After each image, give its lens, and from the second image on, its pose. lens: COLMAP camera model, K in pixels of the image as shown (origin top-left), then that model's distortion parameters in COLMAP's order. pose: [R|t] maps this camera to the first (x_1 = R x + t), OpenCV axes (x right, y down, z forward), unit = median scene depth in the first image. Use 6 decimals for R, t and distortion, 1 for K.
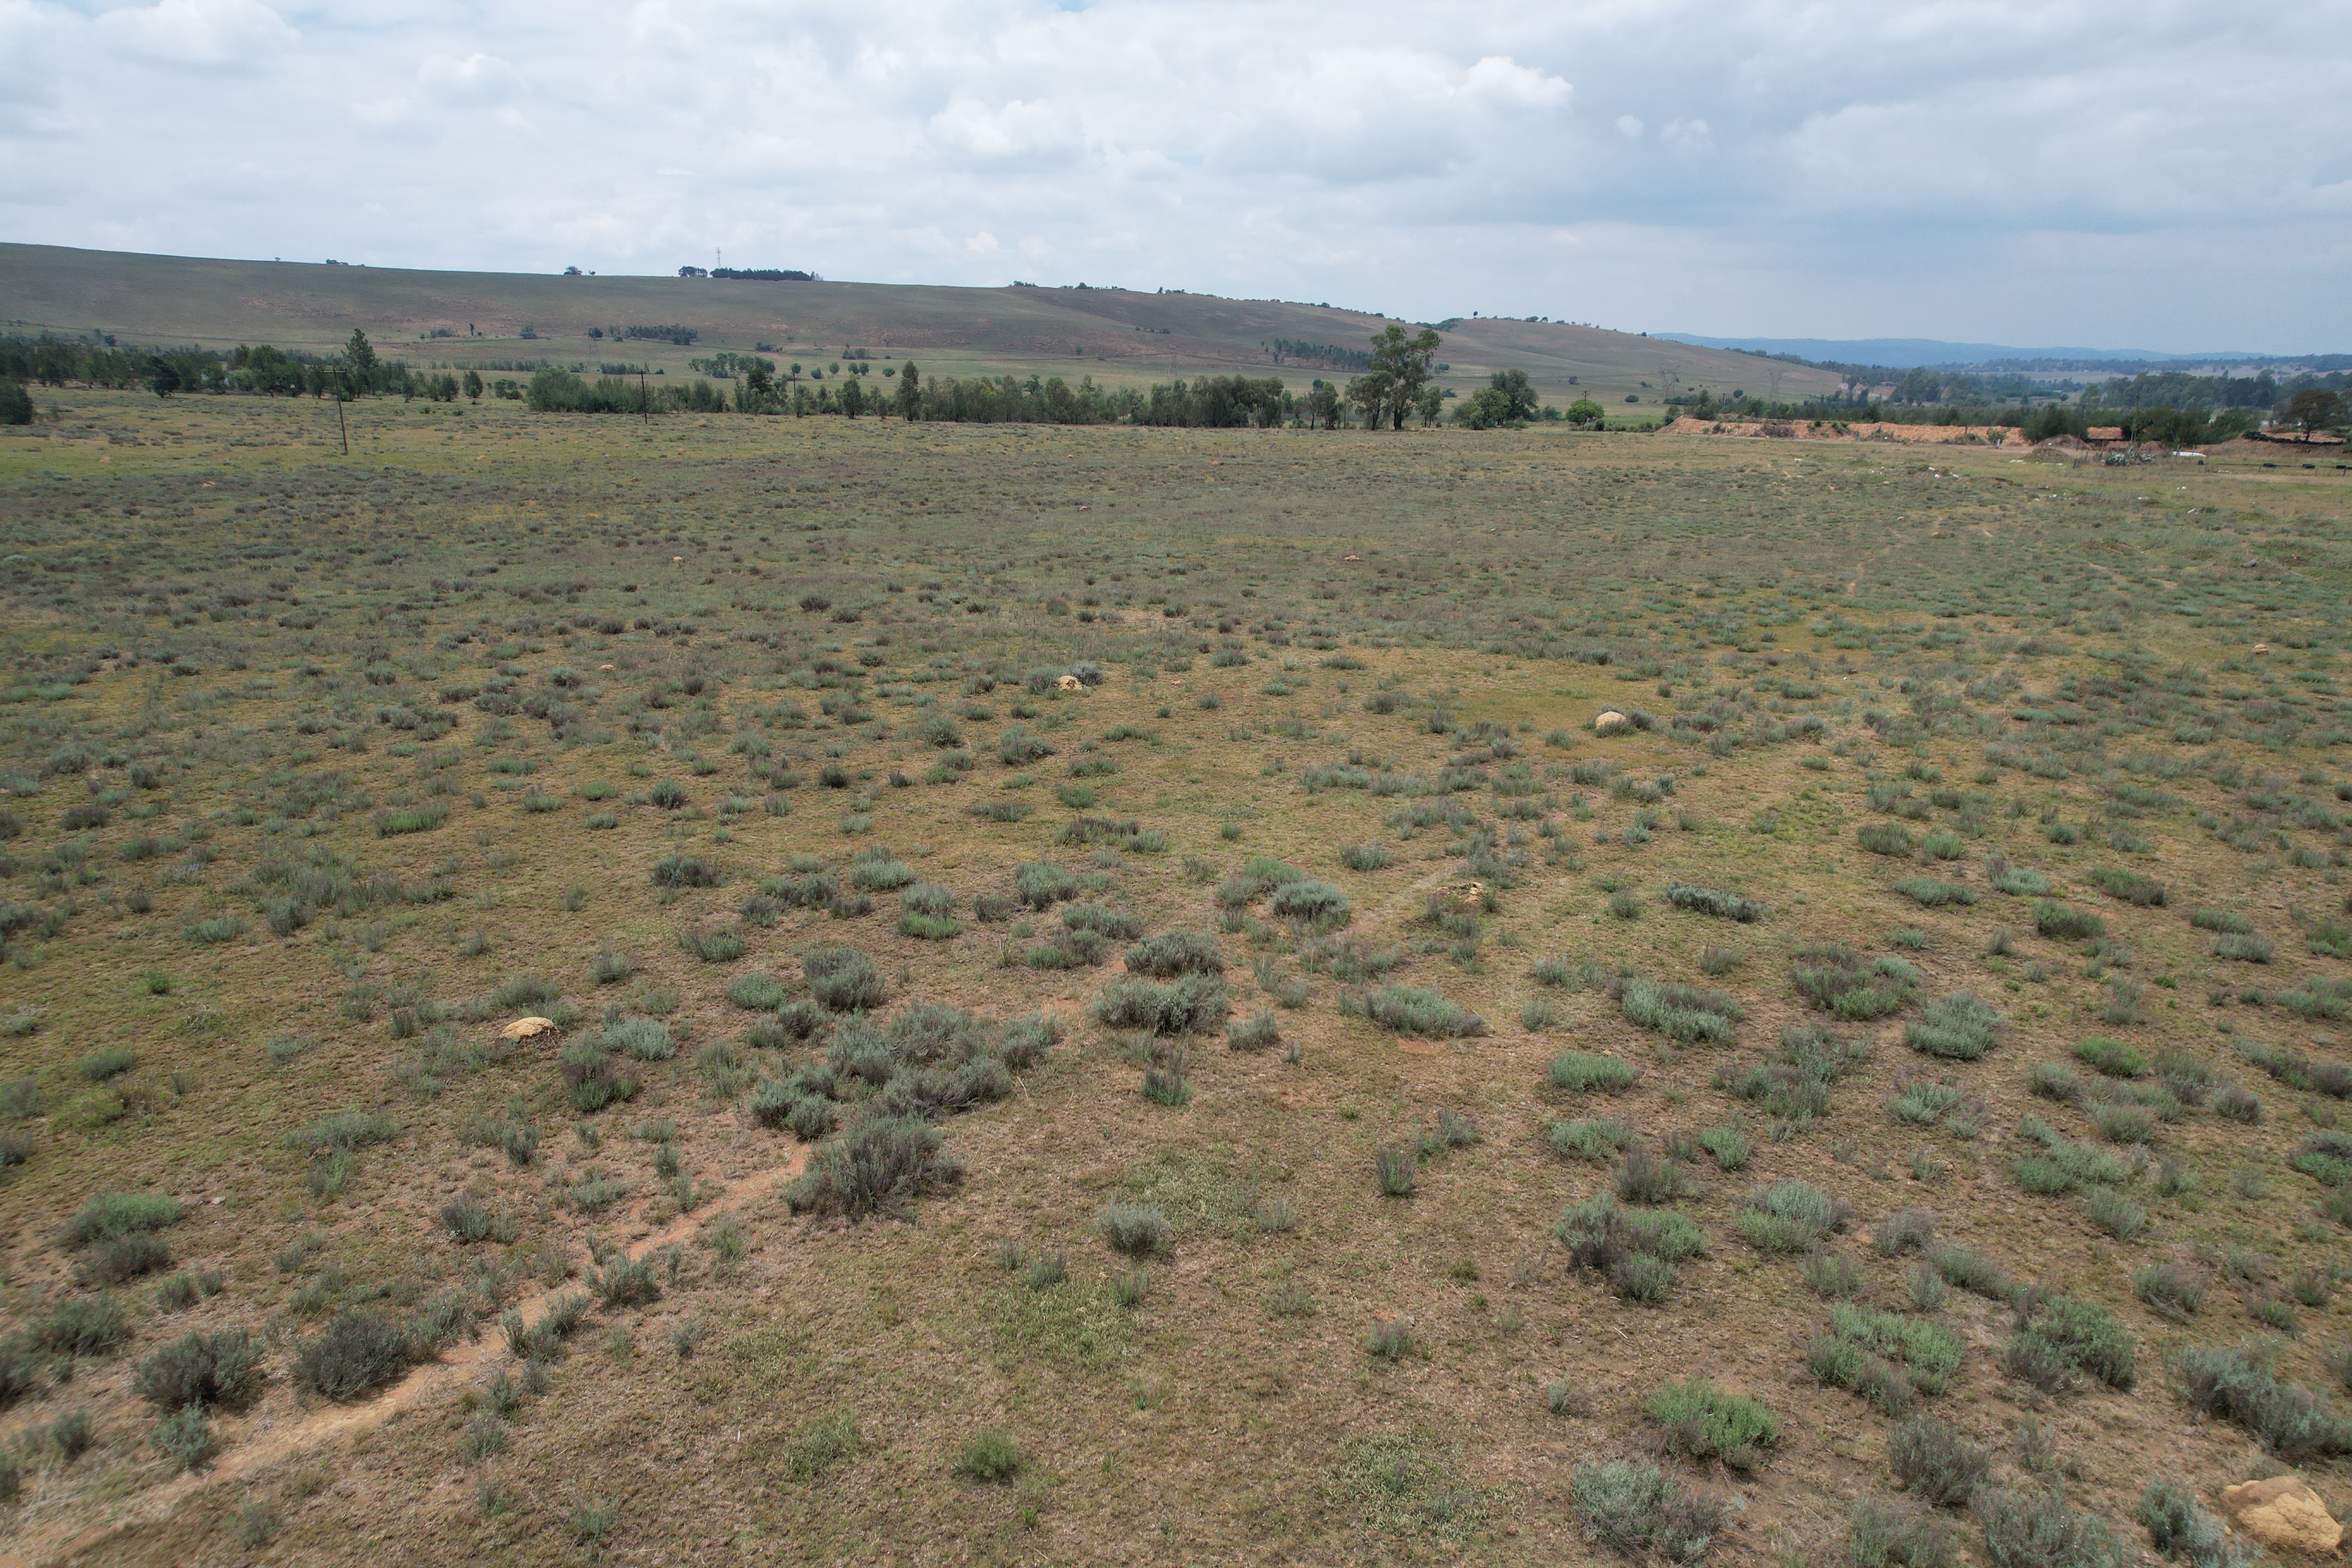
lens RADIAL K [[1498.0, 0, 1213.1], [0, 1498.0, 817.0], [0, 0, 1]] dist [-0.082477, 0.071057]
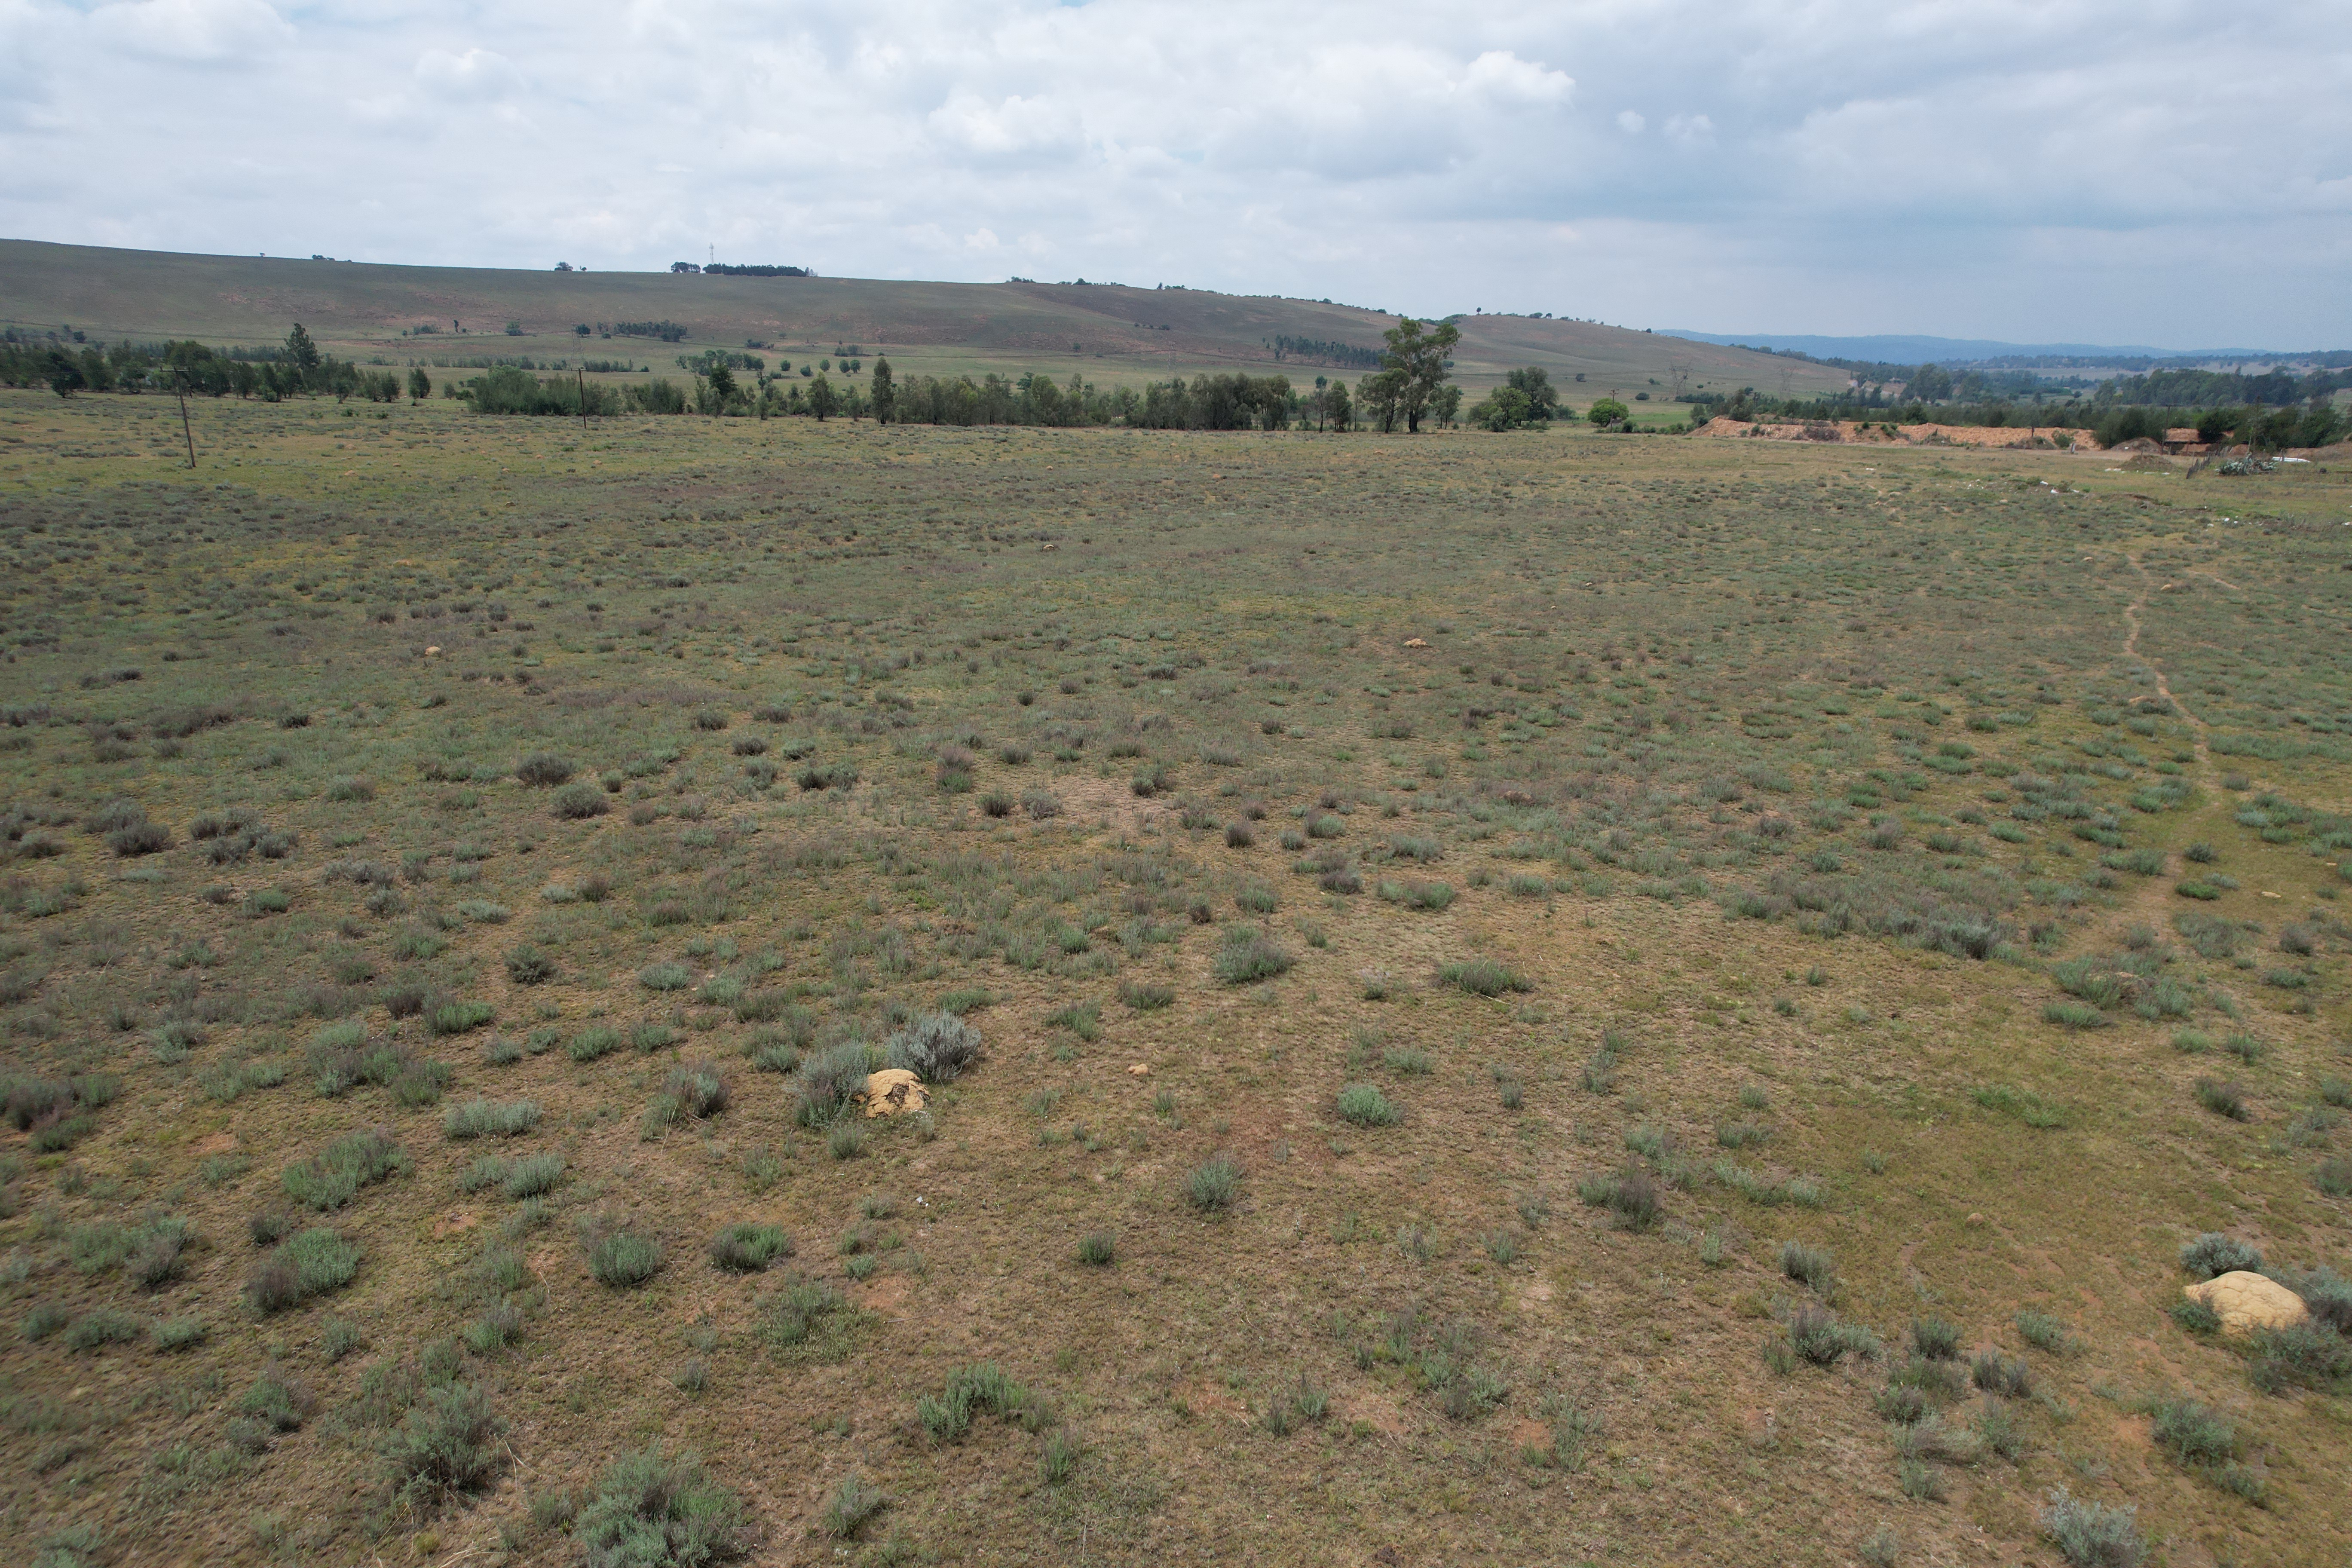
lens RADIAL K [[1483.1, 0, 1204.4], [0, 1483.1, 814.8], [0, 0, 1]] dist [-0.083695, 0.071284]
pose [[0.999984, 0.001178, -0.005548, -0.000282], [-0.001158, 0.999993, 0.003531, -0.022064], [0.005552, -0.003524, 0.999978, 0.071806]]
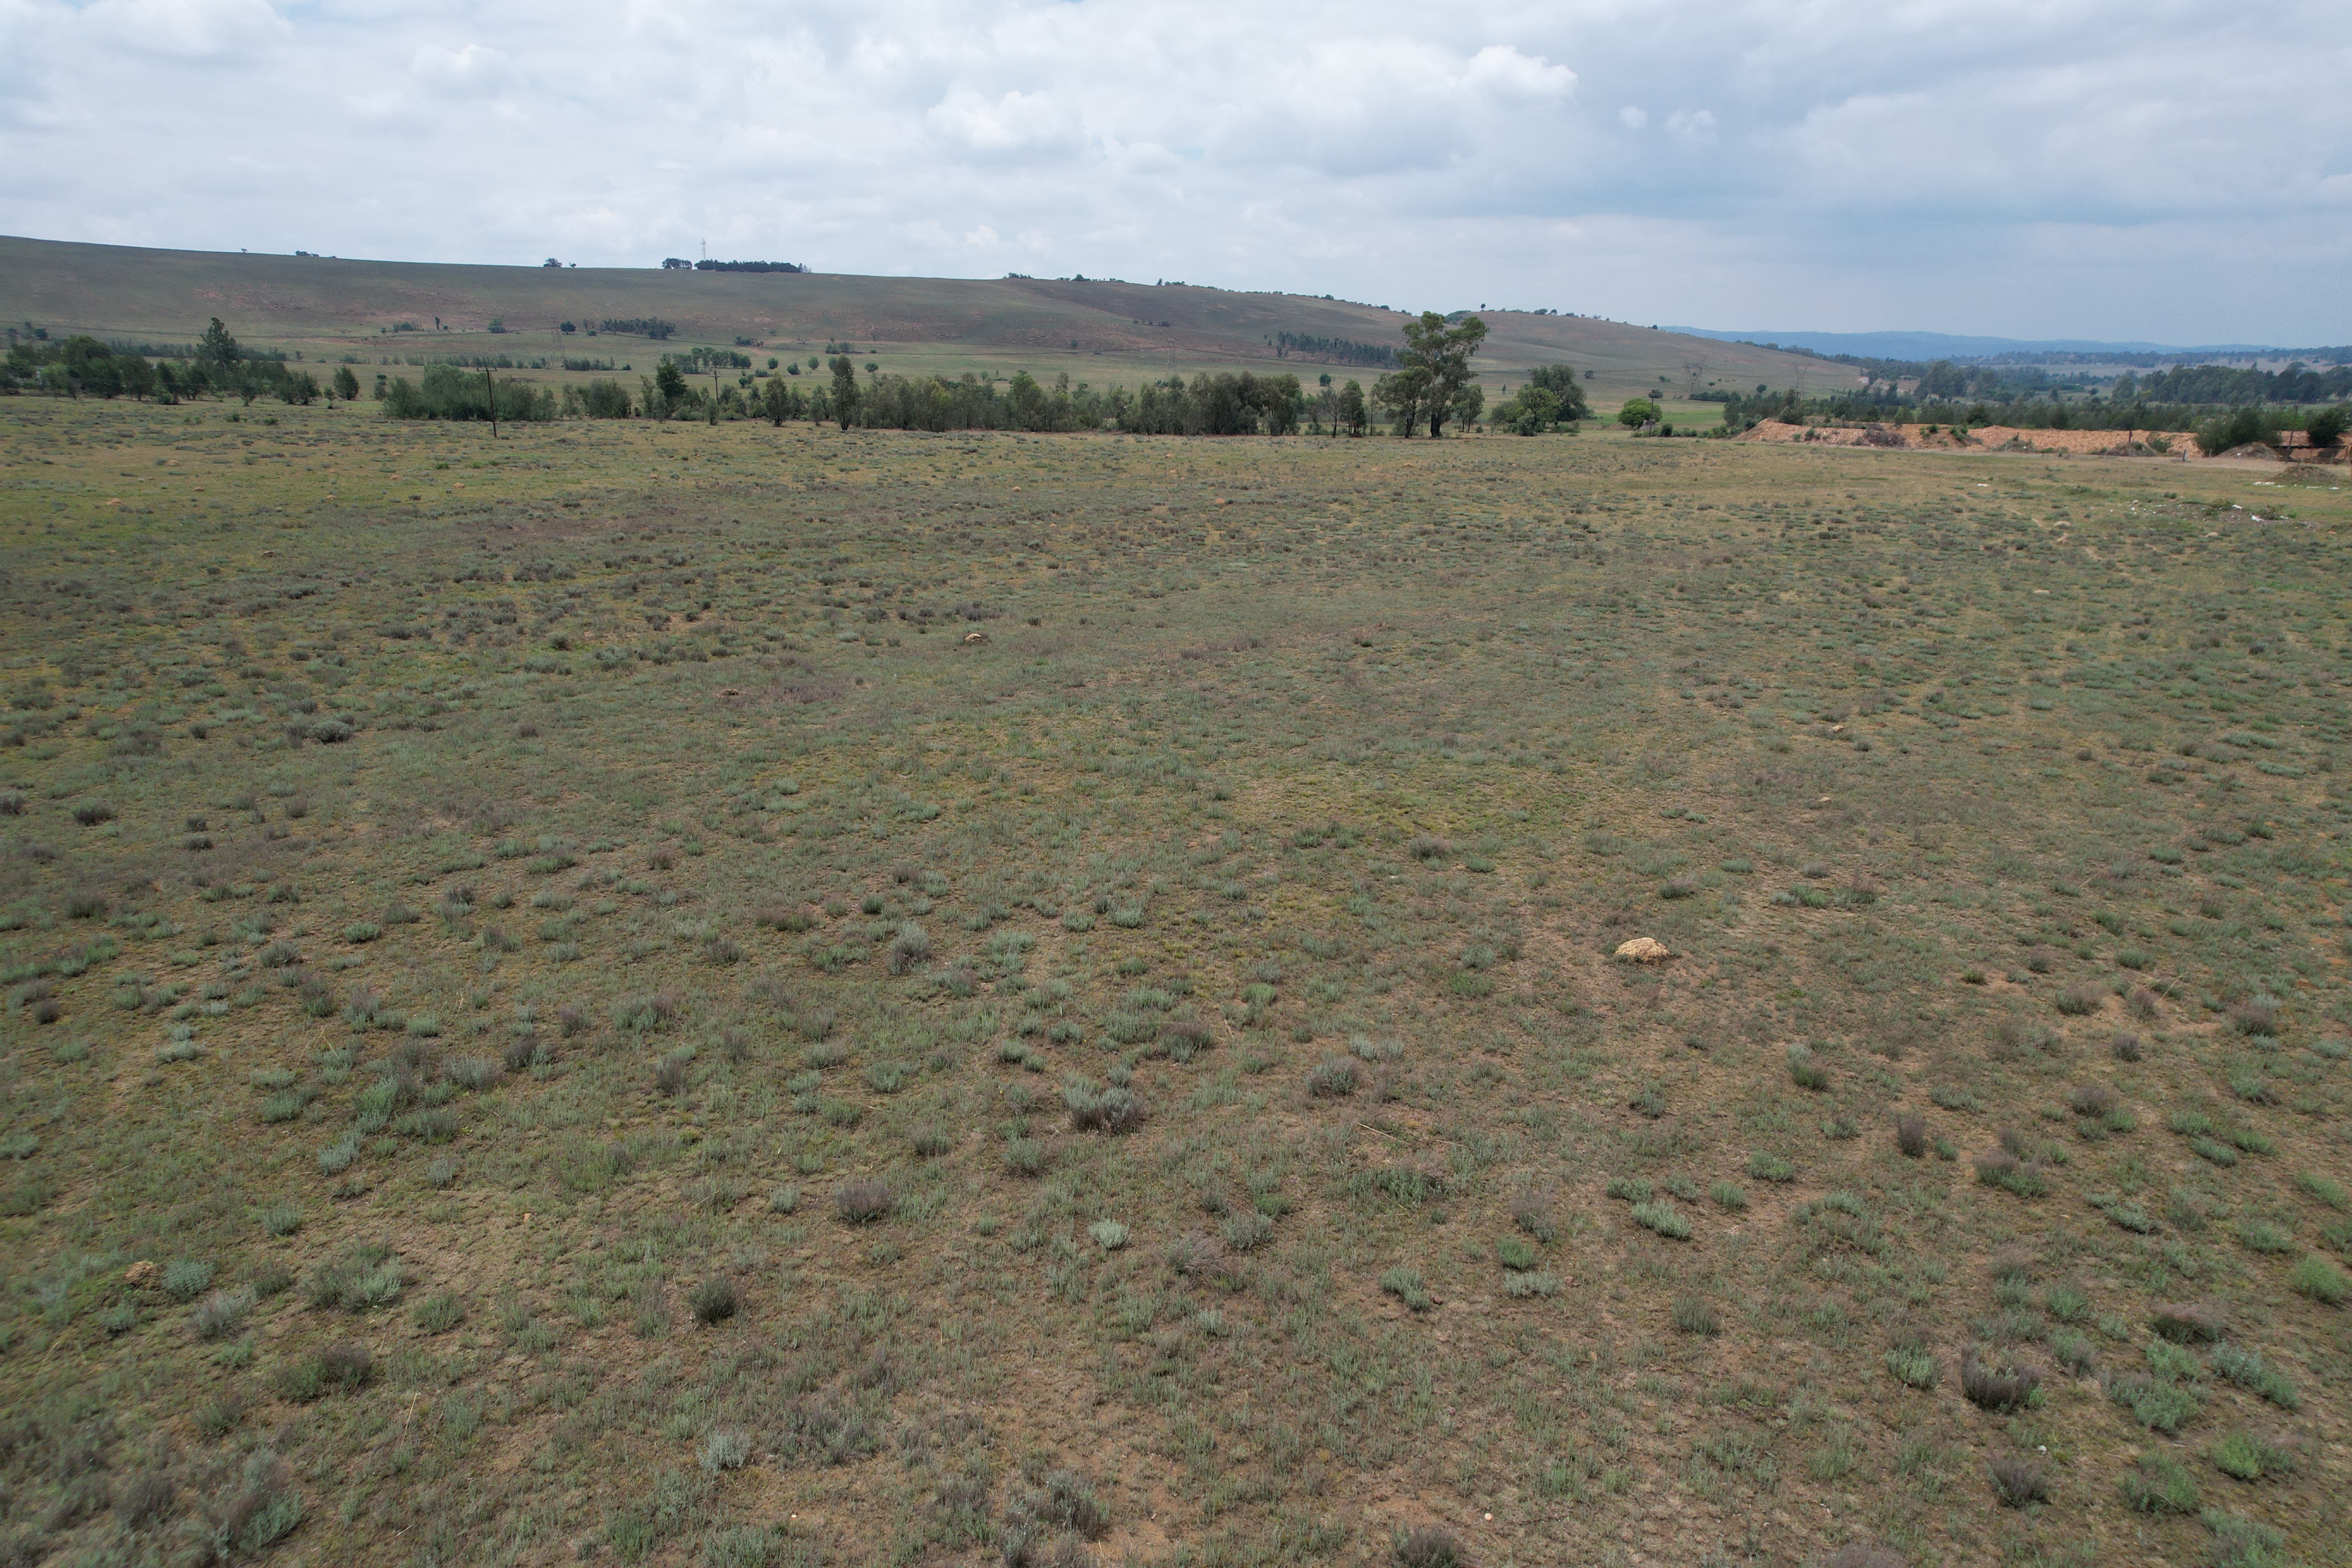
lens RADIAL K [[1462.3, 0, 1193.0], [0, 1462.3, 816.1], [0, 0, 1]] dist [-0.077698, 0.061767]
pose [[0.999913, 0.002333, -0.013001, -0.000984], [-0.002203, 0.999948, 0.009960, -0.047343], [0.013023, -0.009931, 0.999866, 0.155008]]
